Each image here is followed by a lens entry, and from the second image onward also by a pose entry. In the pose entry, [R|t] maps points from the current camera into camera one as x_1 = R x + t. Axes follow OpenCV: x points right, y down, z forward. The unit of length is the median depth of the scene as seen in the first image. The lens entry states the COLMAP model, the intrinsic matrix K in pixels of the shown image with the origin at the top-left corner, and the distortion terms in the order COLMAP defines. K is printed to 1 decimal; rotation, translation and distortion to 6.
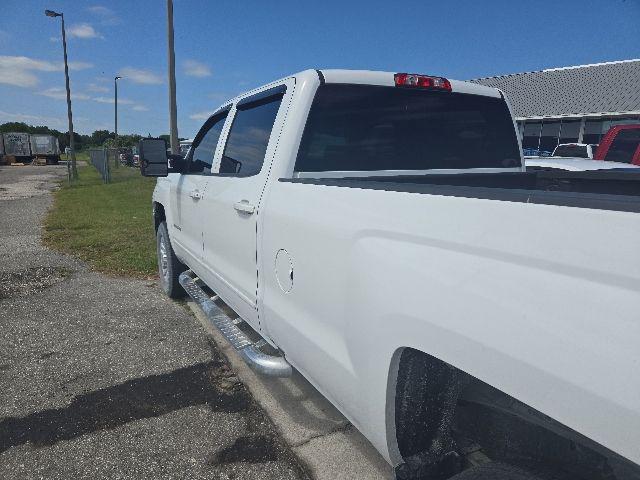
lens RADIAL K [[437.4, 0, 323.3], [0, 437.4, 231.4], [0, 0, 1]] dist [0.052536, -0.044035]
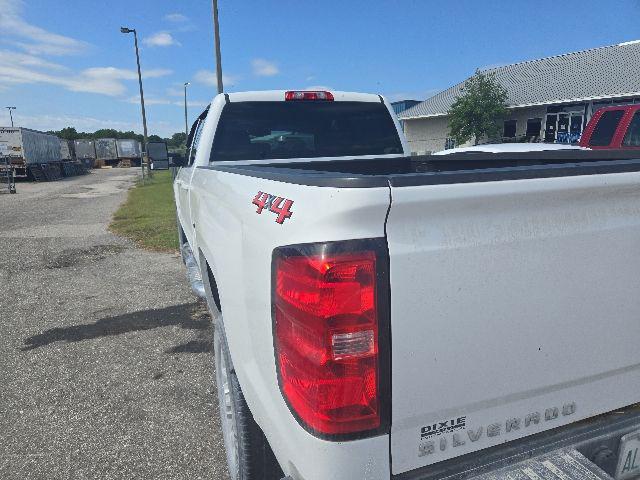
lens RADIAL K [[436.9, 0, 320.0], [0, 436.9, 240.0], [0, 0, 1]] dist [0.057632, -0.046818]
pose [[0.986612, -0.006588, -0.162951, 0.284780], [0.011958, 0.999416, 0.031997, 0.046017], [0.162645, -0.033518, 0.986115, -0.232040]]
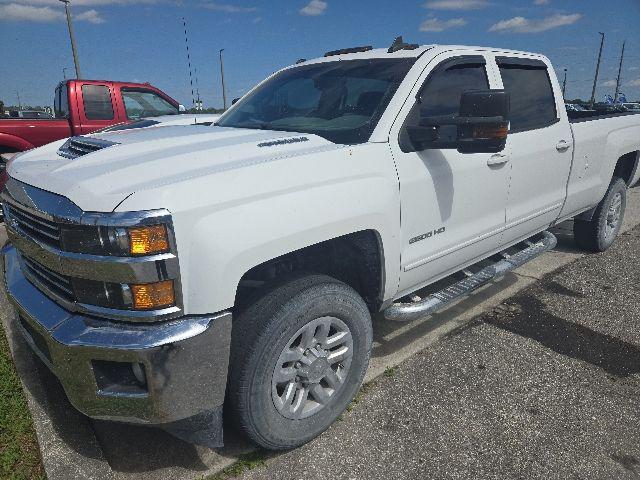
lens RADIAL K [[436.9, 0, 320.0], [0, 436.9, 240.0], [0, 0, 1]] dist [0.057632, -0.046818]
pose [[-0.227088, -0.297394, 0.927356, -0.825575], [0.178337, 0.923432, 0.339806, -0.230383], [-0.957406, 0.242548, -0.156664, 1.169009]]
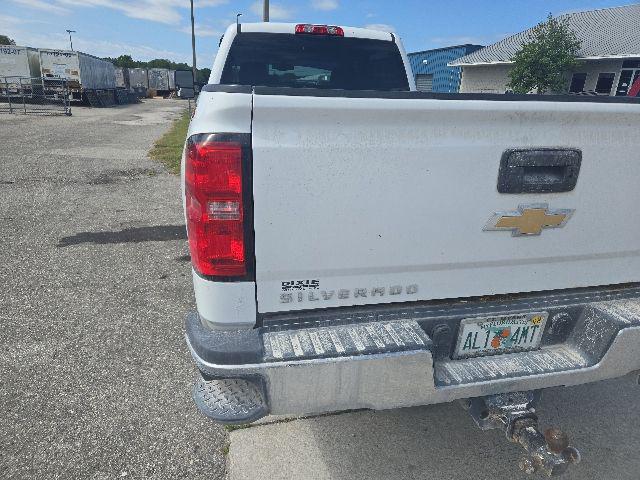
lens RADIAL K [[436.9, 0, 320.0], [0, 436.9, 240.0], [0, 0, 1]] dist [0.057632, -0.046818]
pose [[0.962710, 0.105845, -0.248969, 0.393776], [-0.068486, 0.985660, 0.154218, 0.070951], [0.261722, -0.131416, 0.956154, -0.284636]]
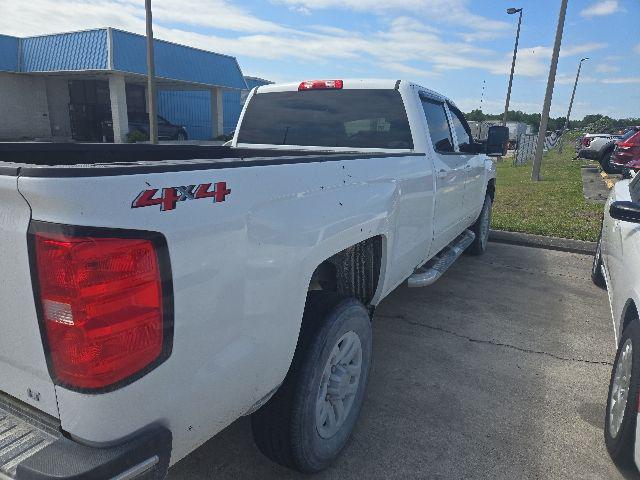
lens RADIAL K [[431.5, 0, 324.9], [0, 431.5, 243.6], [0, 0, 1]] dist [0.060204, -0.044833]
pose [[0.540453, 0.209822, -0.814792, 0.901919], [-0.160284, 0.976347, 0.145108, -0.020519], [0.825966, 0.052174, 0.561301, 0.136315]]
